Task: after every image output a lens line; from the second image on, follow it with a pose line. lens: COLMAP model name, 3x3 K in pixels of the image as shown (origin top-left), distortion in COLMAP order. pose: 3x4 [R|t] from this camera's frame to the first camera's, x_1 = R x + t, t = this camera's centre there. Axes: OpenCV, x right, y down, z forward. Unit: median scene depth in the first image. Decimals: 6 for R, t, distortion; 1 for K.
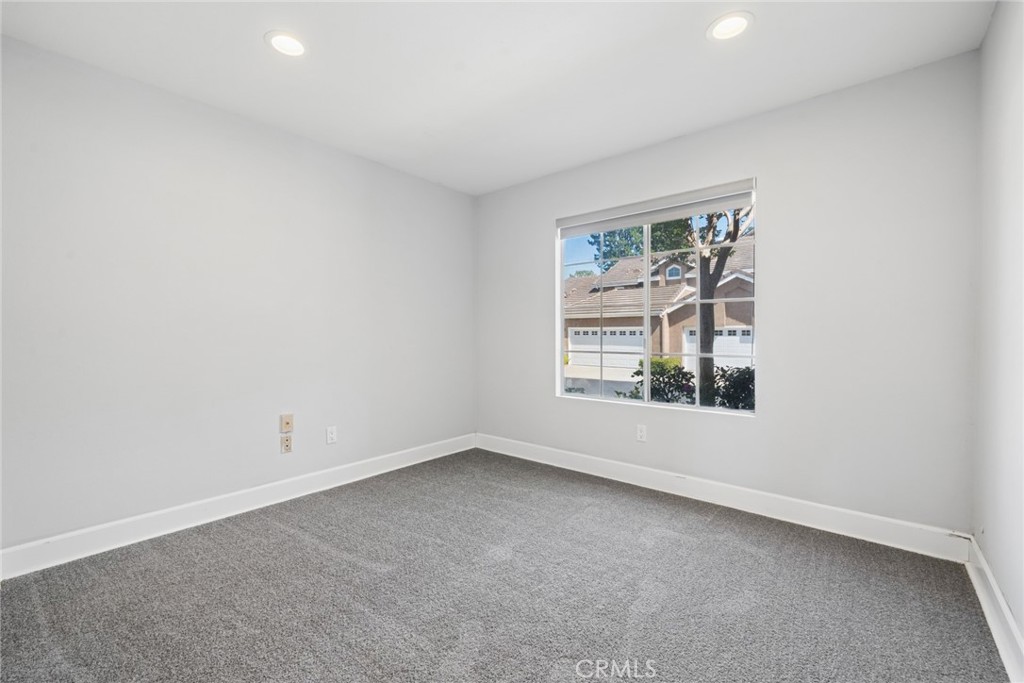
lens RADIAL K [[437.6, 0, 510.4], [0, 437.6, 338.7], [0, 0, 1]] dist [0.003797, 0.000135]
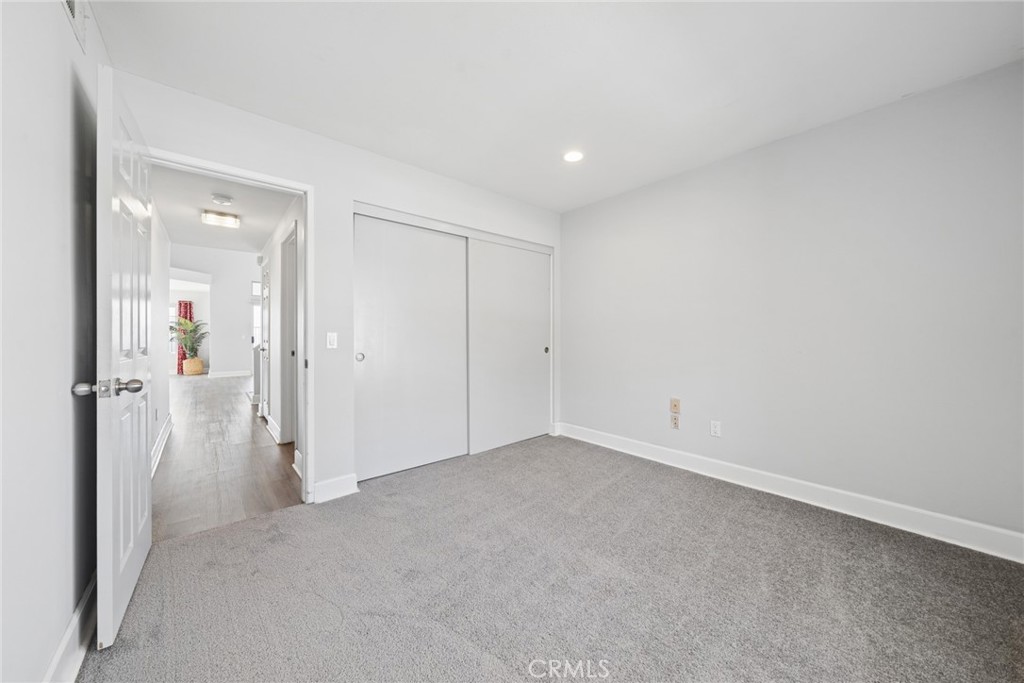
lens RADIAL K [[351.1, 0, 505.2], [0, 351.1, 335.2], [0, 0, 1]] dist [-0.003206, -0.000674]
pose [[-0.168007, -0.000883, -0.985785, 0.571885], [-0.008012, 0.999968, 0.000470, -0.006386], [0.985753, 0.007977, -0.168008, 0.688629]]
